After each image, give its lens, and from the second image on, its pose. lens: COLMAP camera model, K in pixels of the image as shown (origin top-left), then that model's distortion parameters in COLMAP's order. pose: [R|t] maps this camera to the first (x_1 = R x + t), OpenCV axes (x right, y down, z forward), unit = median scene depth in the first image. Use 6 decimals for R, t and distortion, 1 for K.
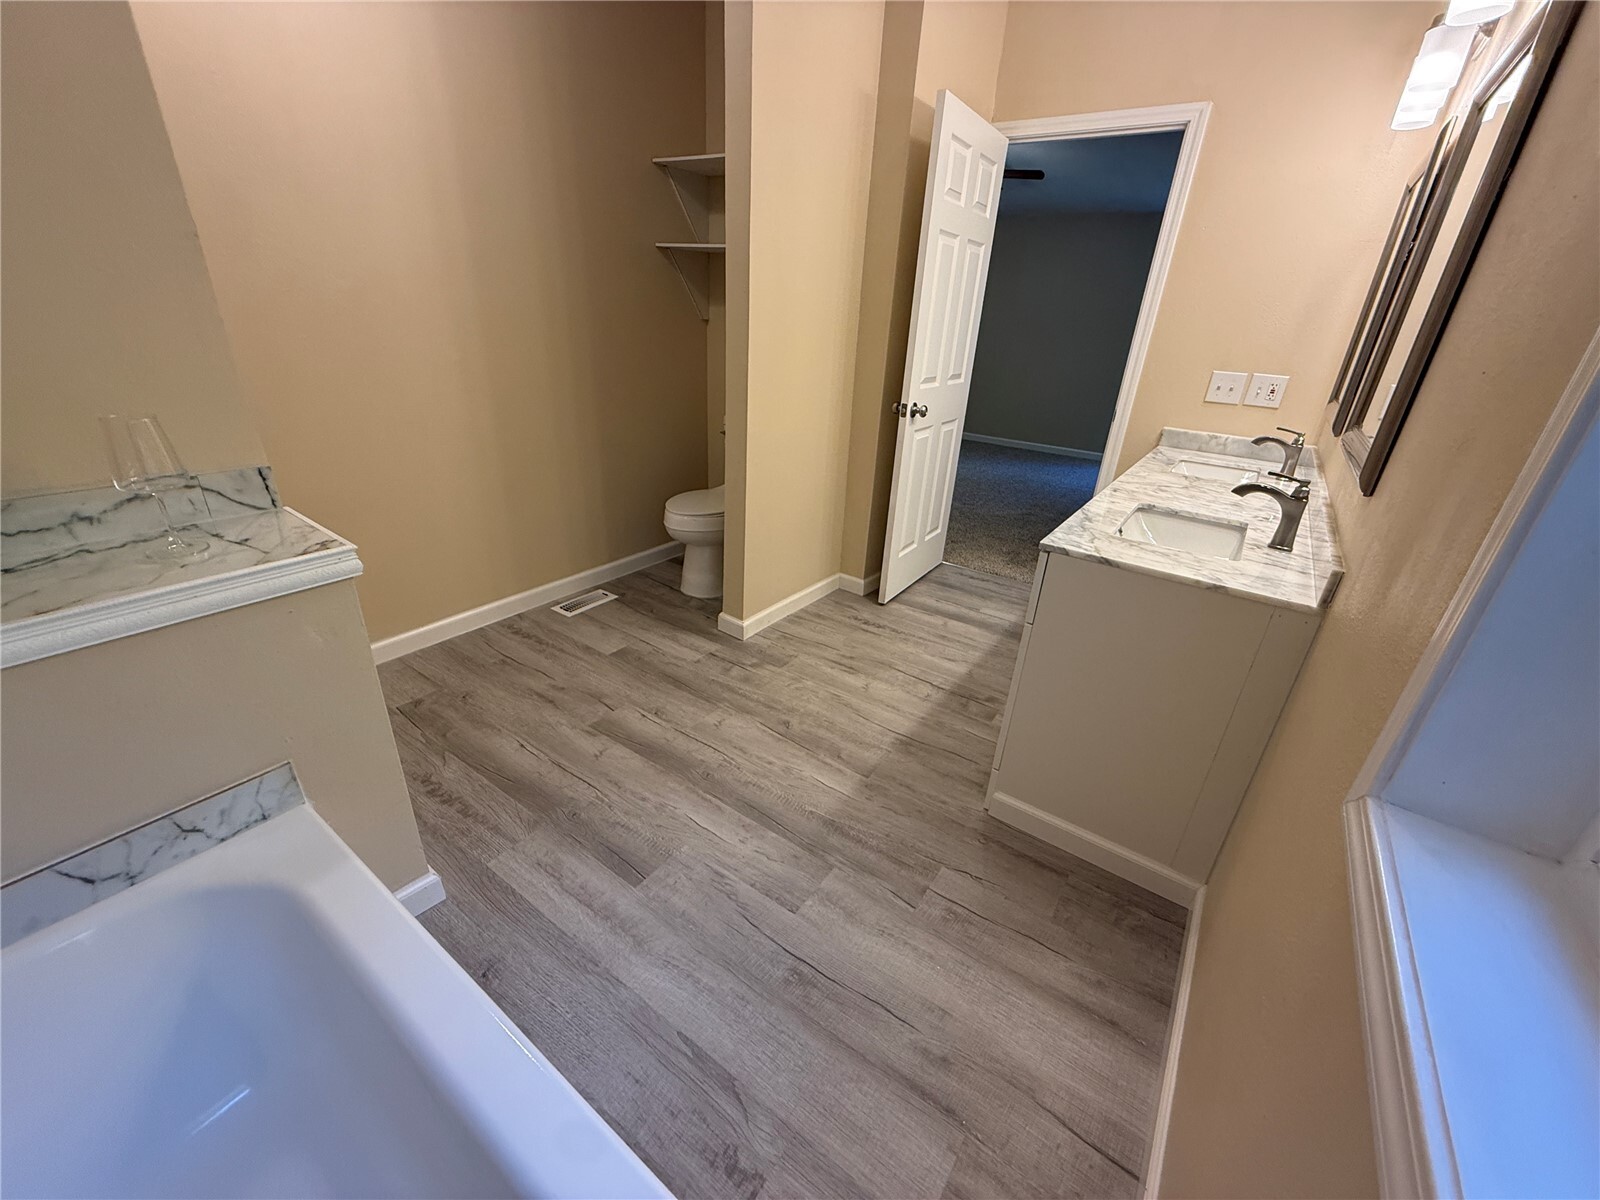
lens RADIAL K [[637.6, 0, 791.8], [0, 637.6, 600.4], [0, 0, 1]] dist [0.001443, -0.001019]
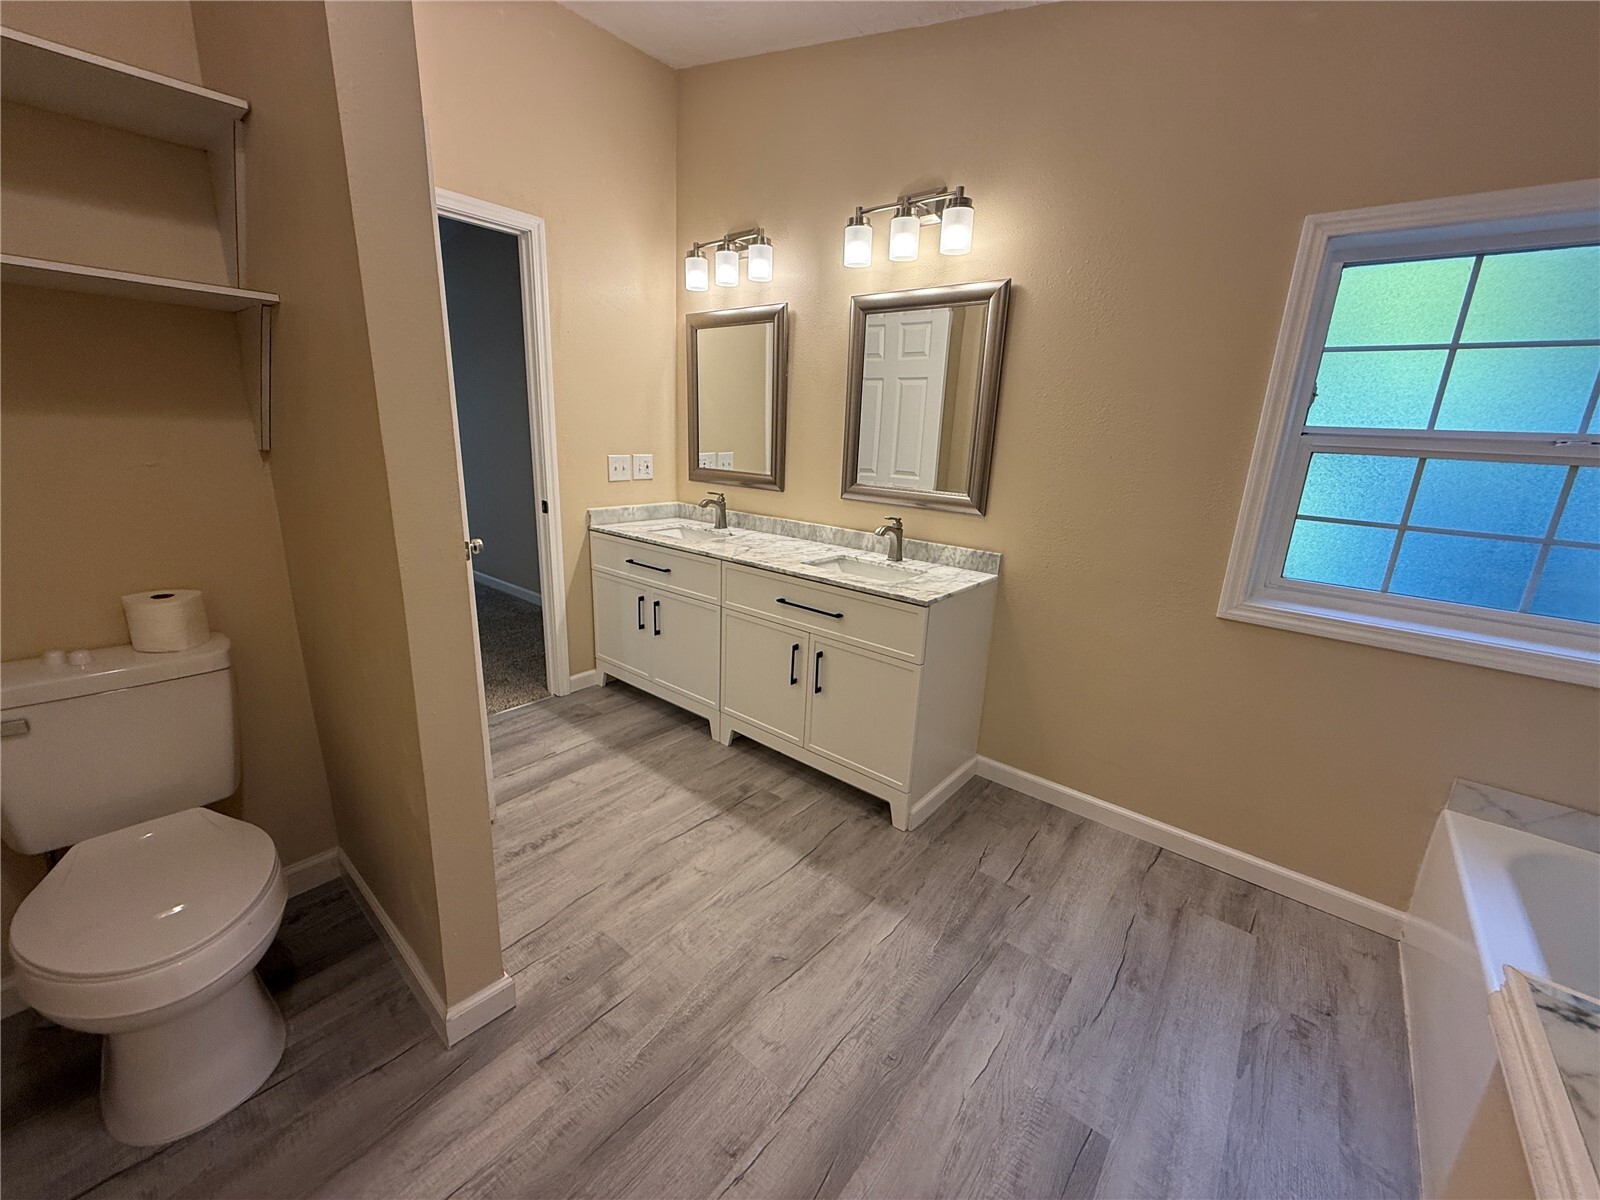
lens RADIAL K [[637.6, 0, 799.7], [0, 637.6, 601.8], [0, 0, 1]] dist [0.001443, -0.001019]
pose [[0.065265, -0.311151, 0.948117, -0.689998], [0.381632, 0.885693, 0.264395, -0.430572], [-0.922007, 0.344576, 0.176550, 0.827200]]
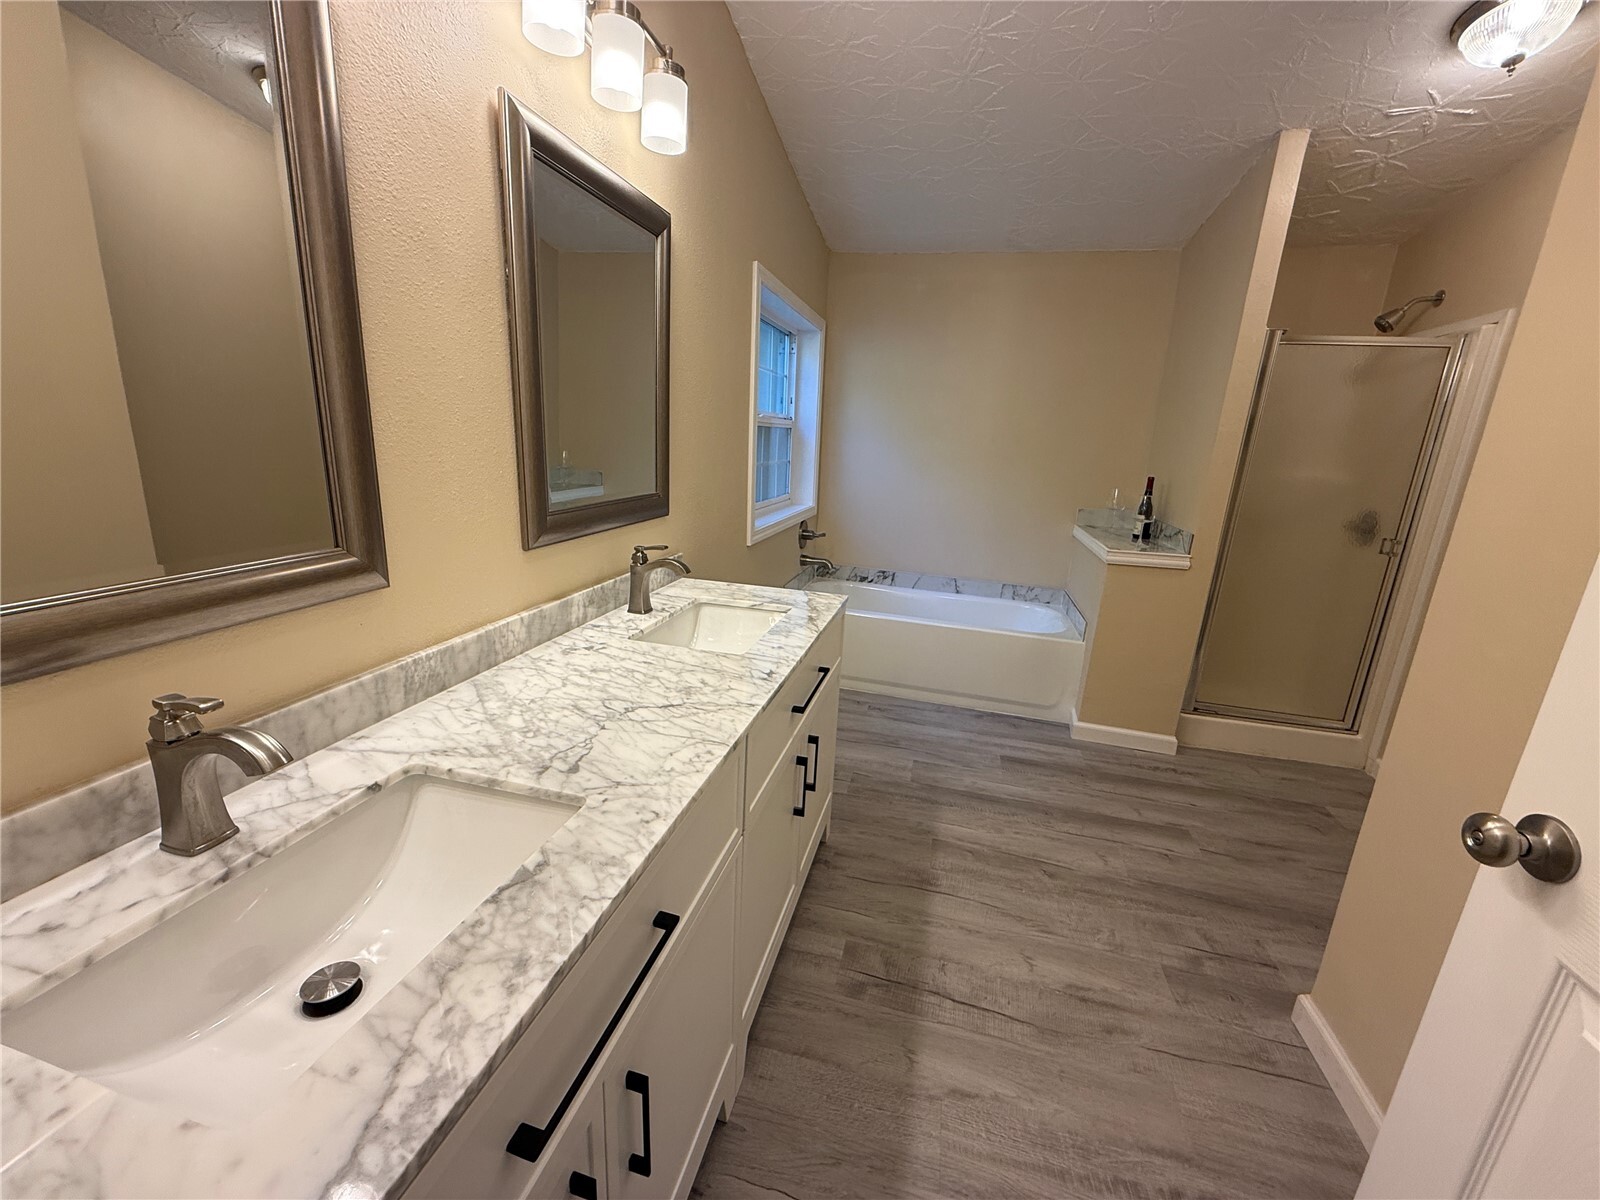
lens RADIAL K [[637.6, 0, 794.0], [0, 637.6, 597.5], [0, 0, 1]] dist [0.001443, -0.001019]
pose [[-0.929144, -0.002398, -0.369711, 0.782112], [-0.233953, 0.778124, 0.582914, -0.651406], [0.286283, 0.628106, -0.723550, 1.540717]]
